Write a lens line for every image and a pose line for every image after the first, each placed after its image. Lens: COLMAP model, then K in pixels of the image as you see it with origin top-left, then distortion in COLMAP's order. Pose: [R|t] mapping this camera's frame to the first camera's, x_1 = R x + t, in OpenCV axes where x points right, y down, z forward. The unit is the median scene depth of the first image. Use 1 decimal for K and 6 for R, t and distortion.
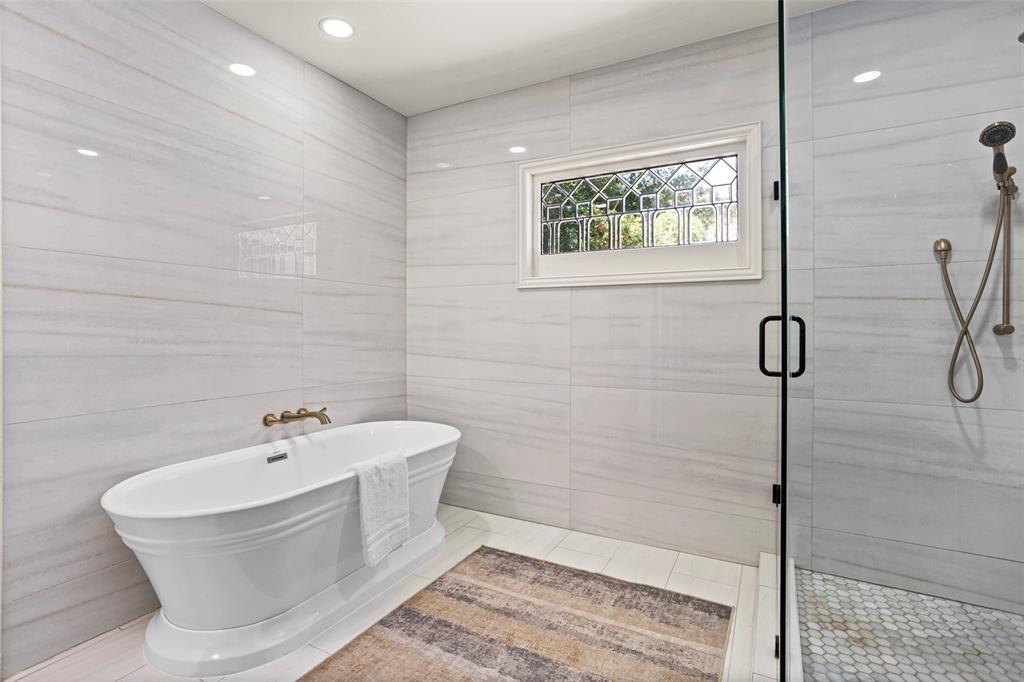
lens RADIAL K [[504.4, 0, 502.2], [0, 504.4, 325.6], [0, 0, 1]] dist [-0.054180, 0.038004]
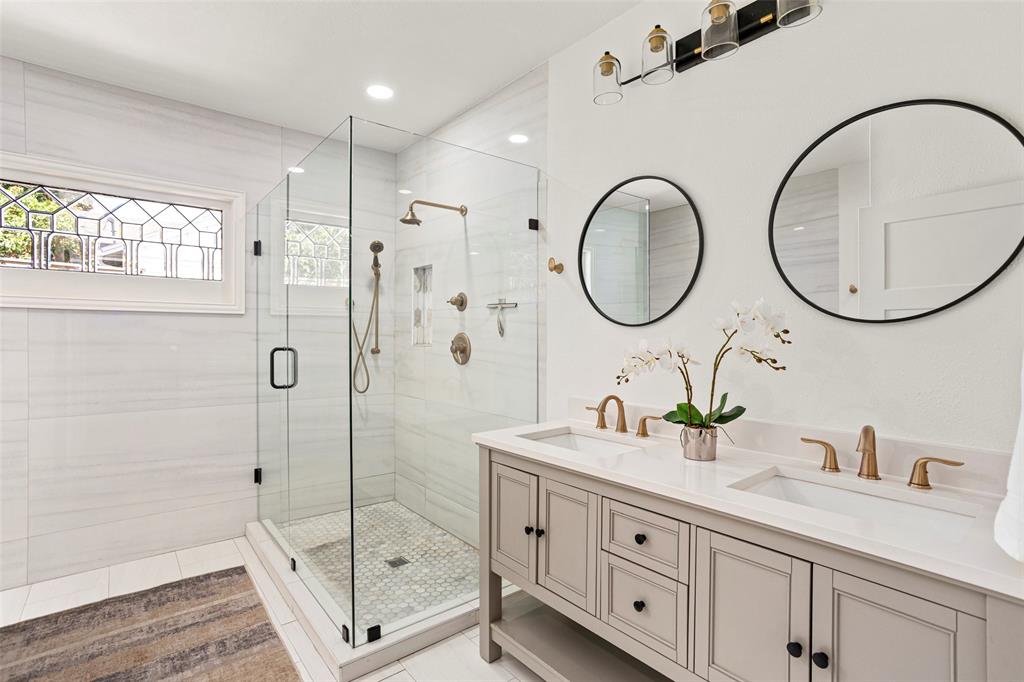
lens RADIAL K [[484.6, 0, 509.9], [0, 484.6, 333.4], [0, 0, 1]] dist [-0.053736, 0.035101]
pose [[0.387792, 0.007172, 0.921719, -0.436141], [-0.008999, 0.999952, -0.003995, -0.054086], [-0.921703, -0.006746, 0.387837, -0.147817]]
